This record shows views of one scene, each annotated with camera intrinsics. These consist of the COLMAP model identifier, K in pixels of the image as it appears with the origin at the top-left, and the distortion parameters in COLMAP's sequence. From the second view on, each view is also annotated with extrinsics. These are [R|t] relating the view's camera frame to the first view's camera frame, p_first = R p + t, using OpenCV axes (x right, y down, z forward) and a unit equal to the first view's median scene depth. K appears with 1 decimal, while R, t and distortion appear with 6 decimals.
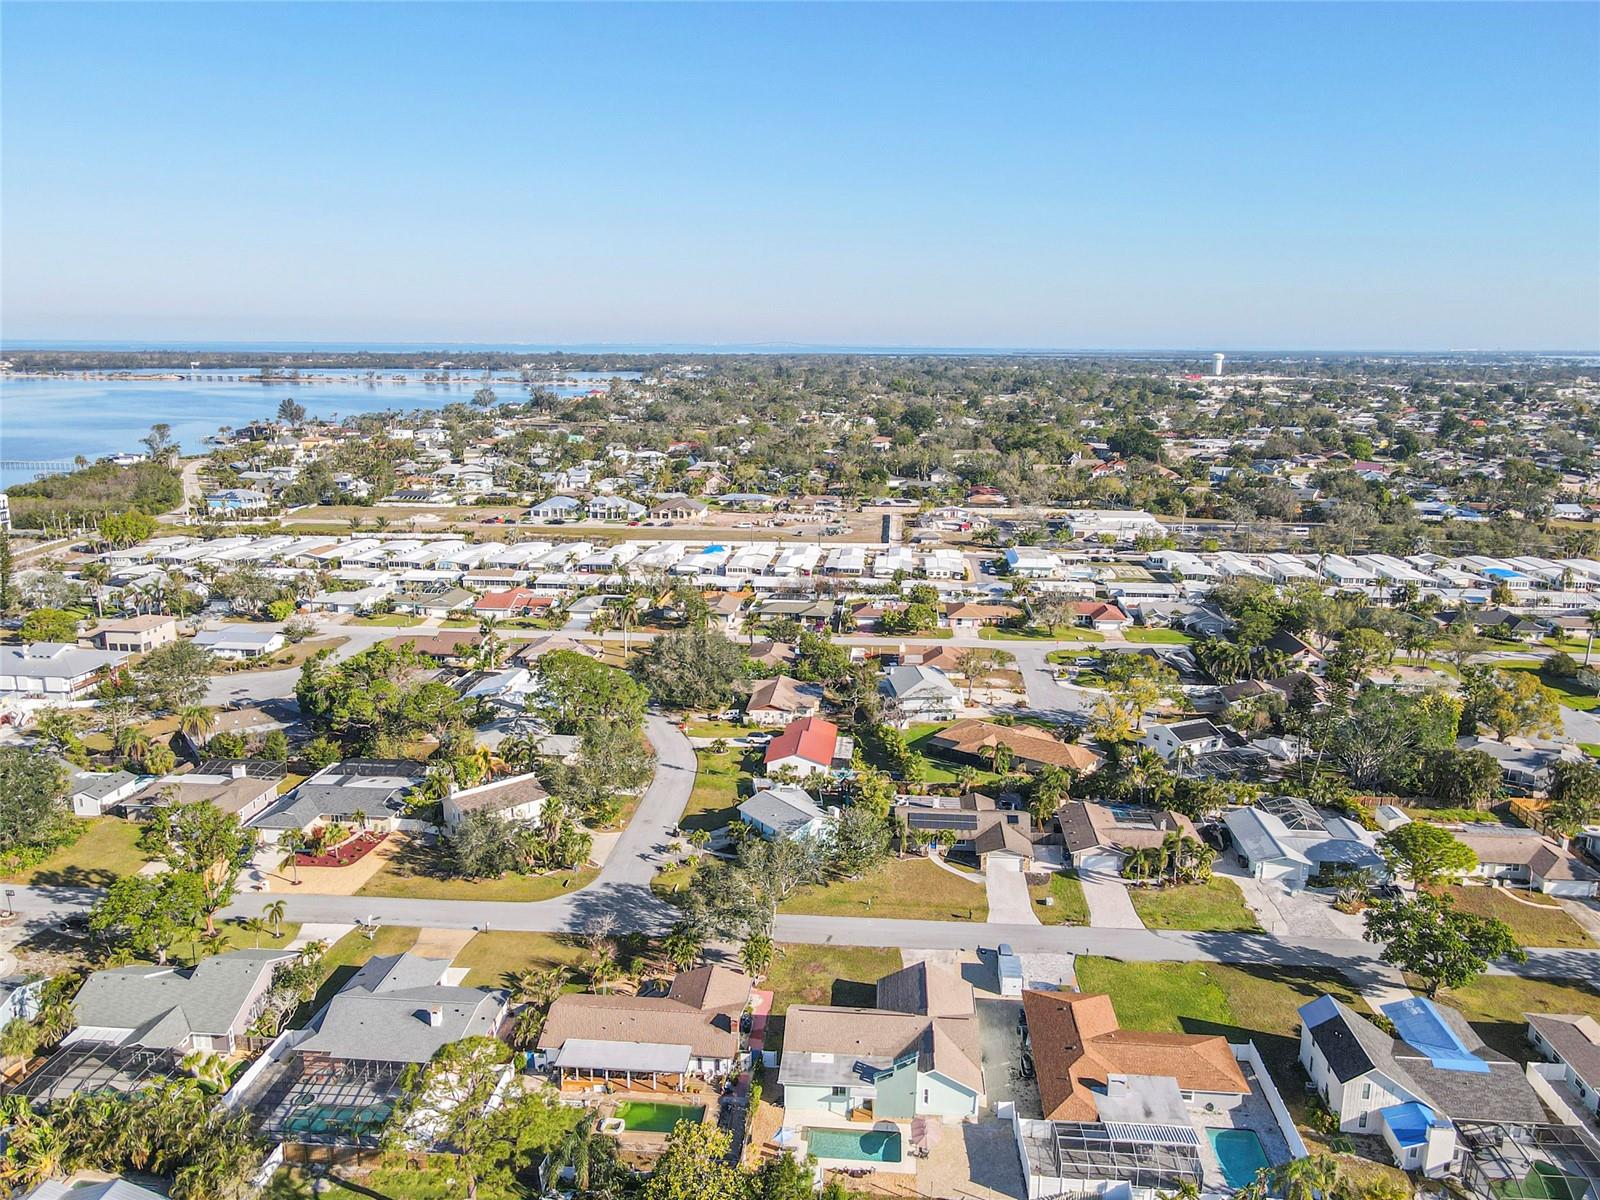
lens RADIAL K [[1171.4, 0, 798.2], [0, 1171.4, 631.4], [0, 0, 1]] dist [-0.003843, 0.040962]
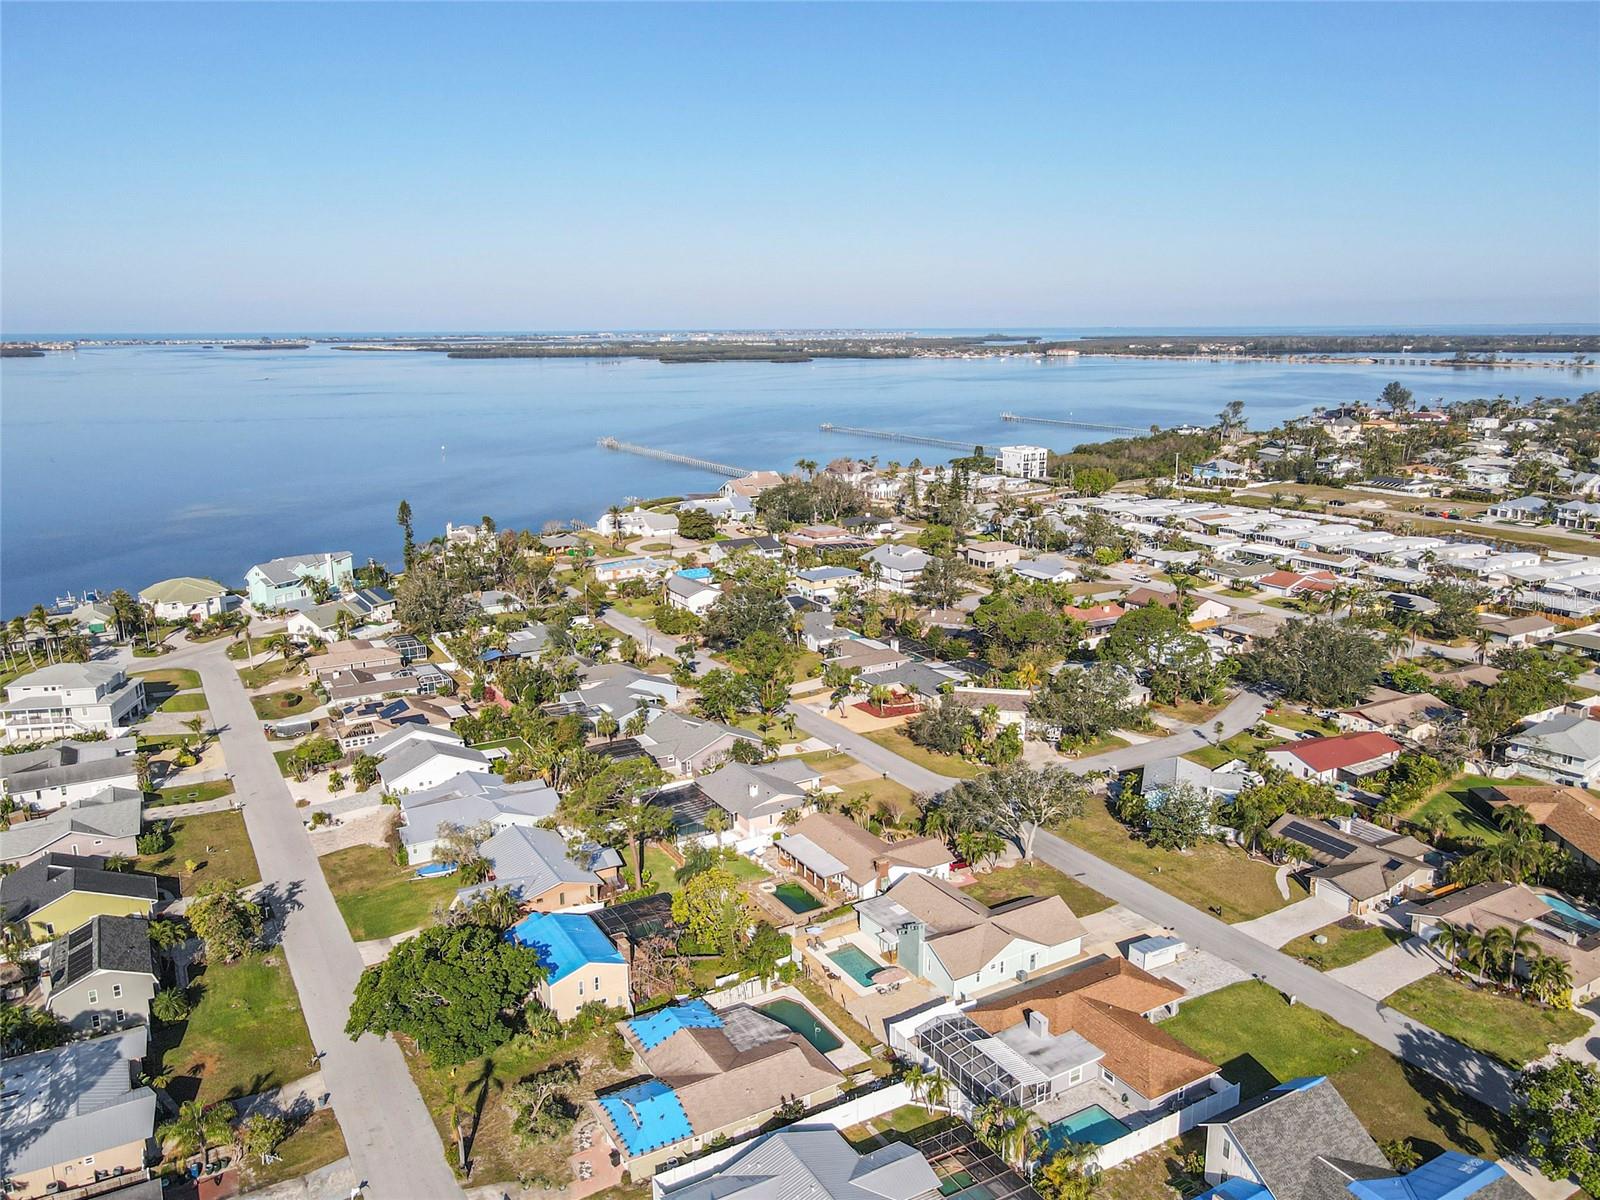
lens RADIAL K [[1198.3, 0, 803.5], [0, 1198.3, 580.7], [0, 0, 1]] dist [-0.009701, 0.044043]
pose [[0.581178, 0.160937, -0.797704, 0.451207], [-0.186439, 0.980509, 0.061986, -0.015722], [0.792132, 0.112699, 0.599855, 0.065765]]
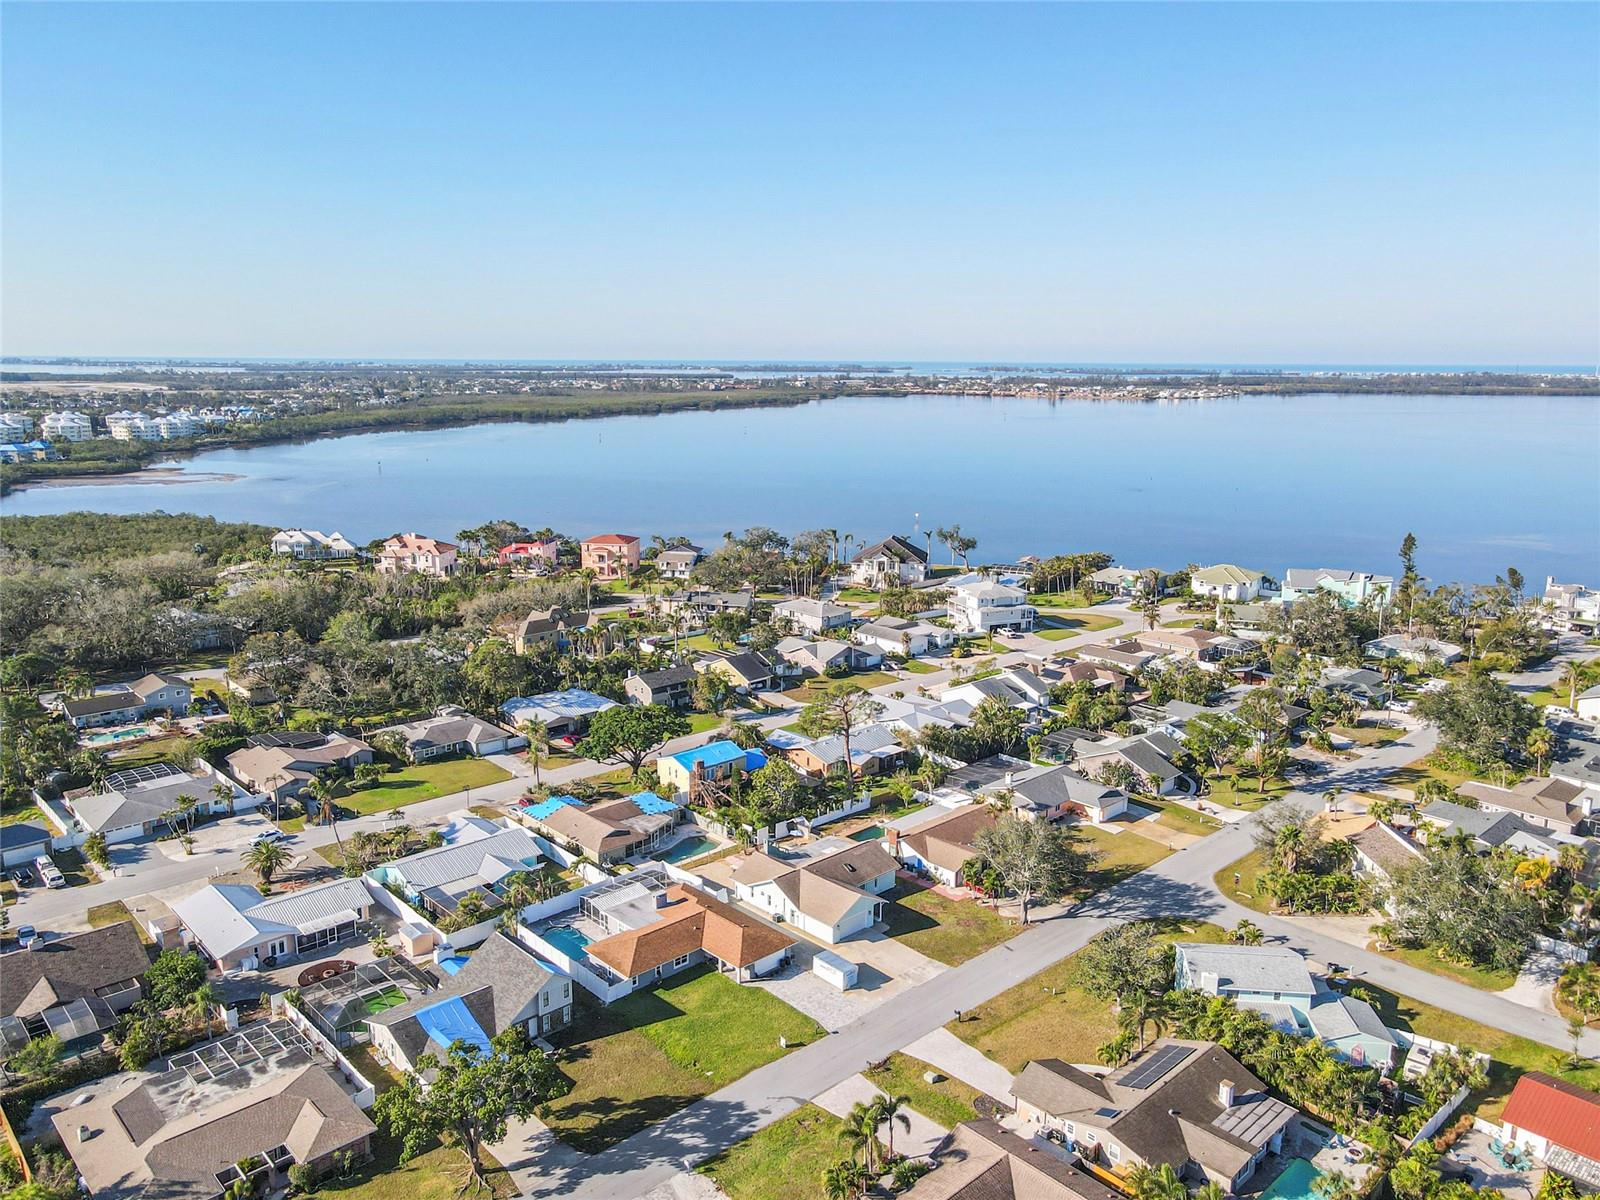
lens RADIAL K [[1170.3, 0, 797.6], [0, 1170.3, 602.3], [0, 0, 1]] dist [-0.010826, 0.047276]
pose [[-0.663793, 0.144089, -0.733905, 0.528737], [-0.188913, 0.917147, 0.350931, -0.206548], [0.723665, 0.371590, -0.581576, 0.847139]]
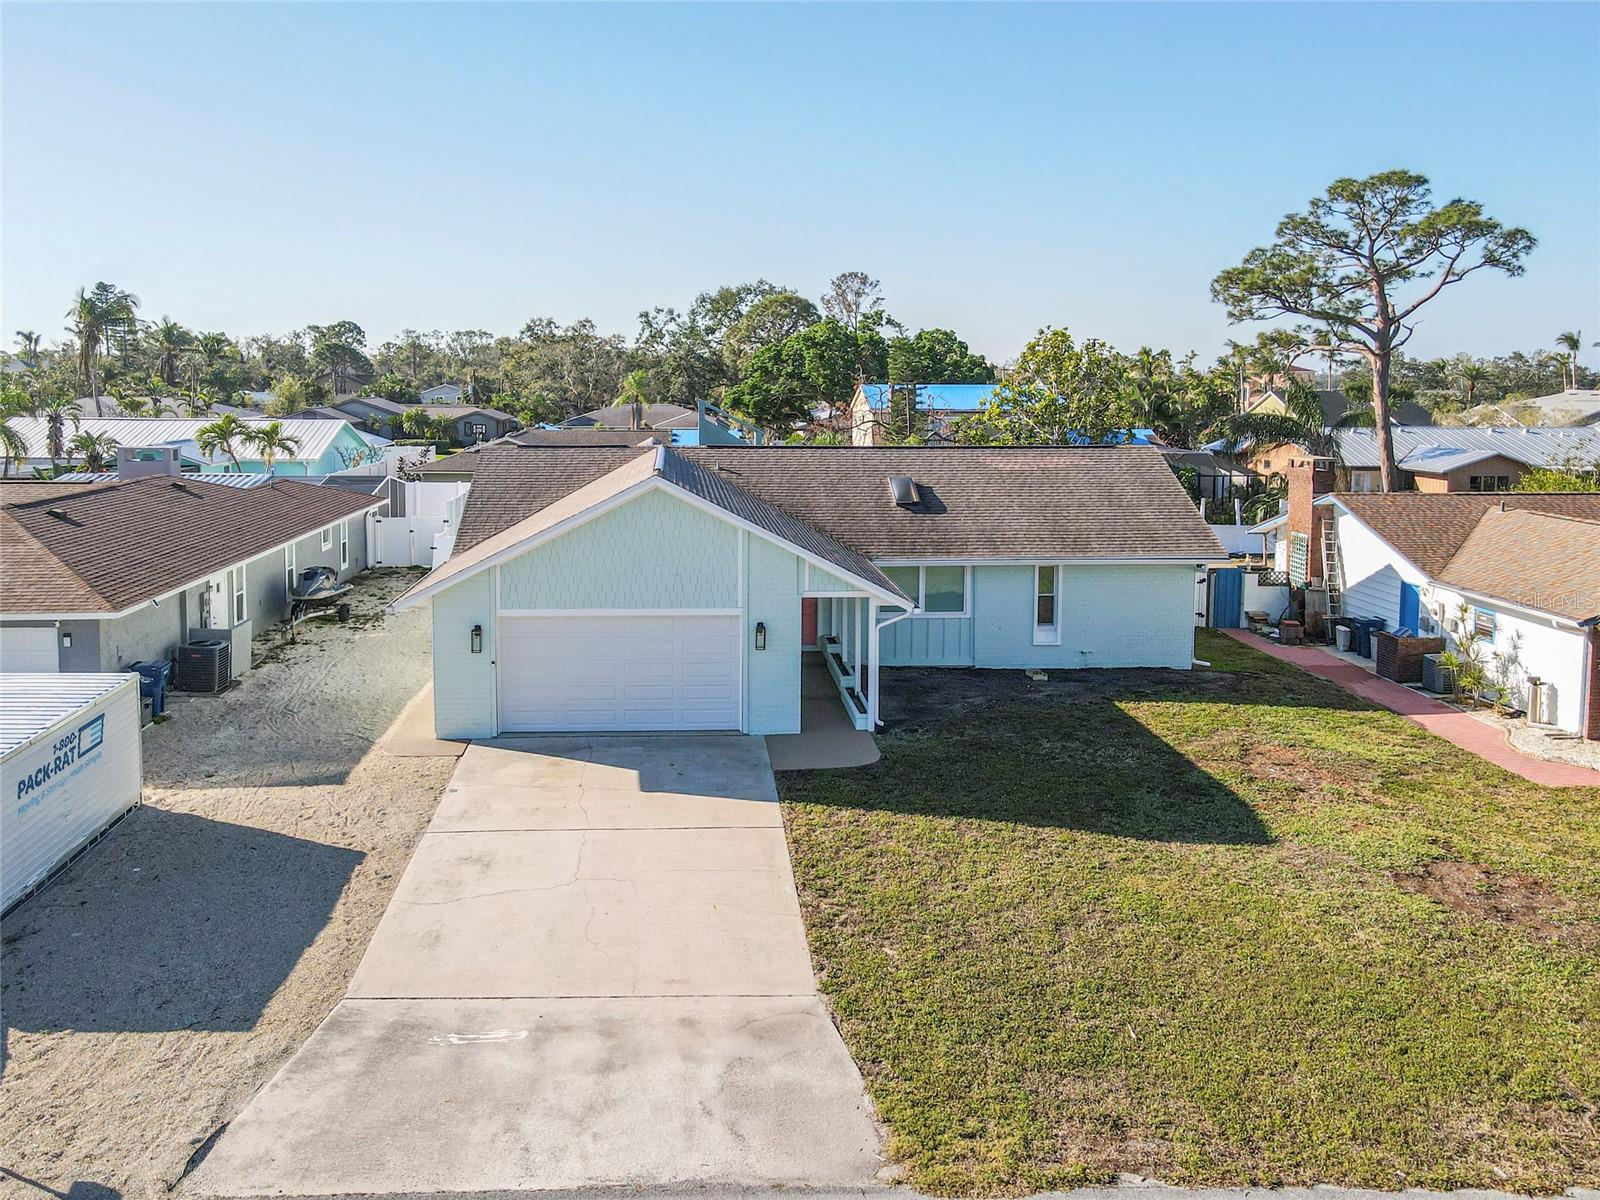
lens RADIAL K [[1213.3, 0, 754.7], [0, 1213.3, 493.2], [0, 0, 1]] dist [0.002132, 0.013605]
pose [[-0.989434, 0.004643, -0.144912, 0.067186], [-0.044028, 0.942666, 0.330820, 0.124255], [0.138140, 0.333704, -0.932501, 0.657969]]
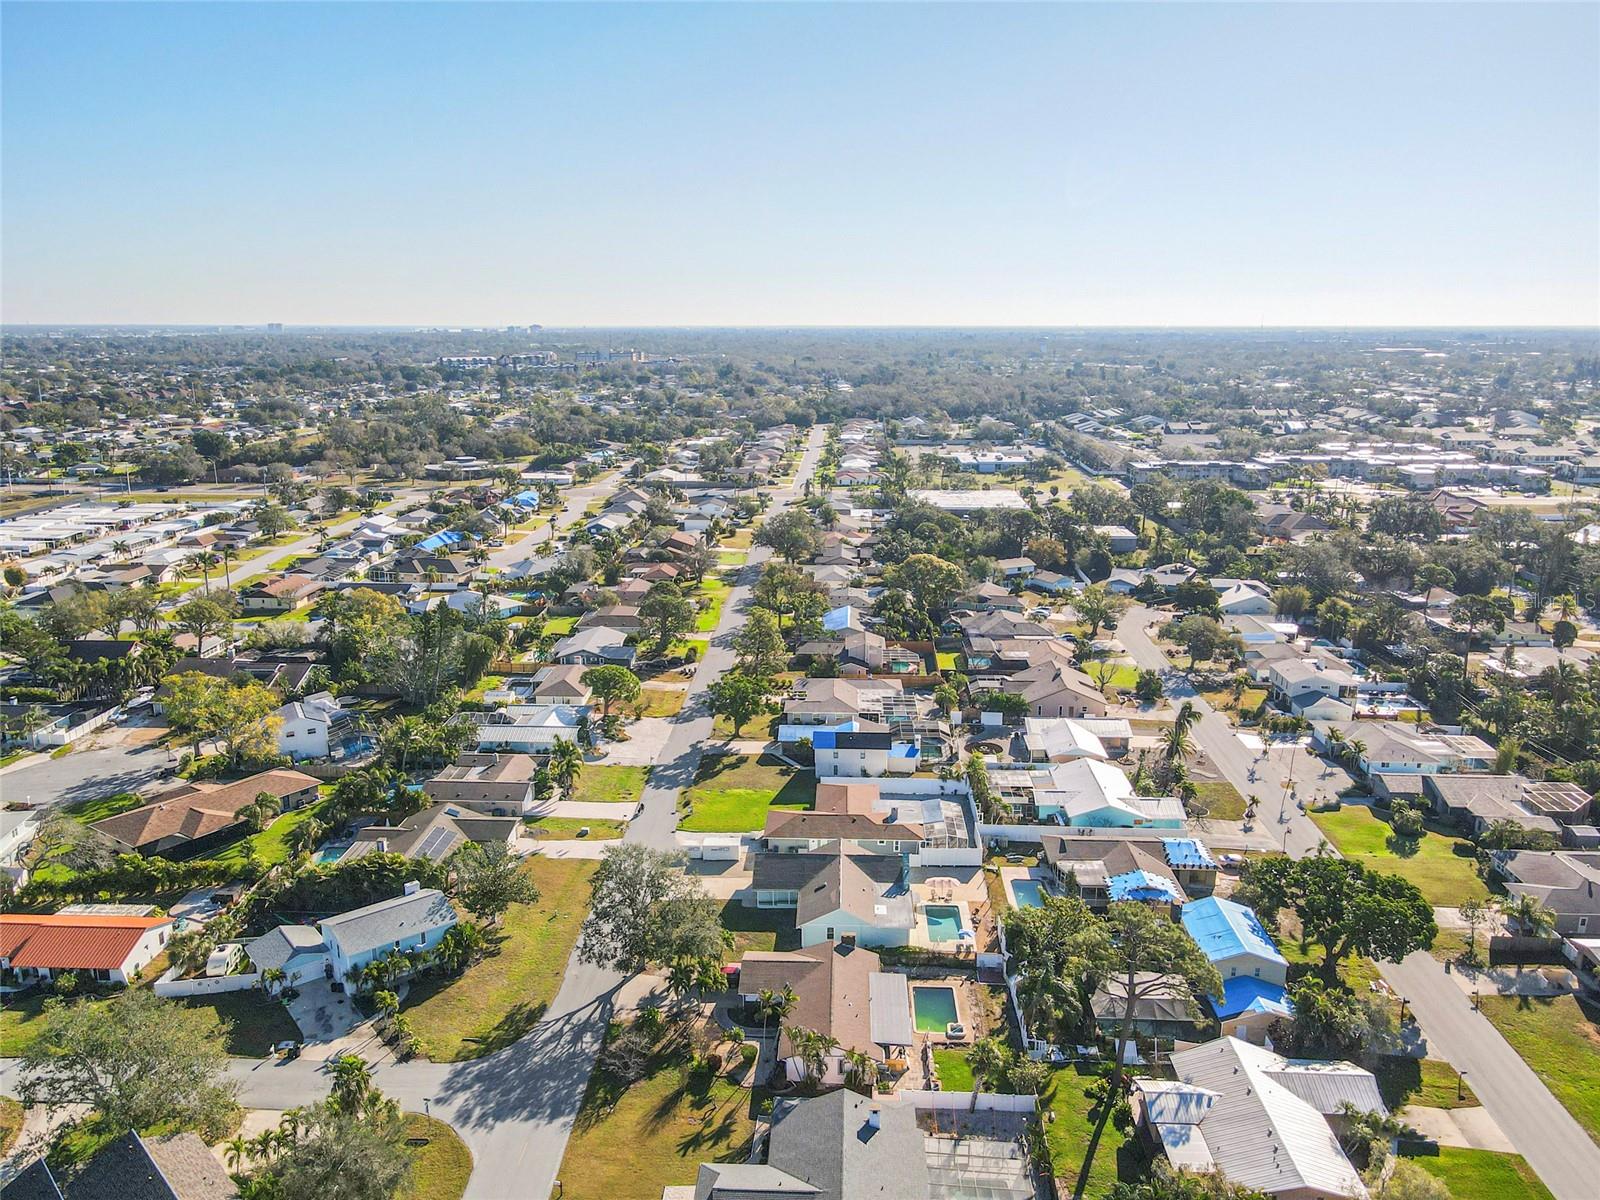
lens RADIAL K [[1171.4, 0, 798.2], [0, 1171.4, 631.4], [0, 0, 1]] dist [-0.003843, 0.040962]
pose [[-0.048159, -0.260721, 0.964212, -0.539155], [0.238103, 0.934507, 0.264581, -0.125339], [-0.970045, 0.242324, 0.017074, 0.495663]]
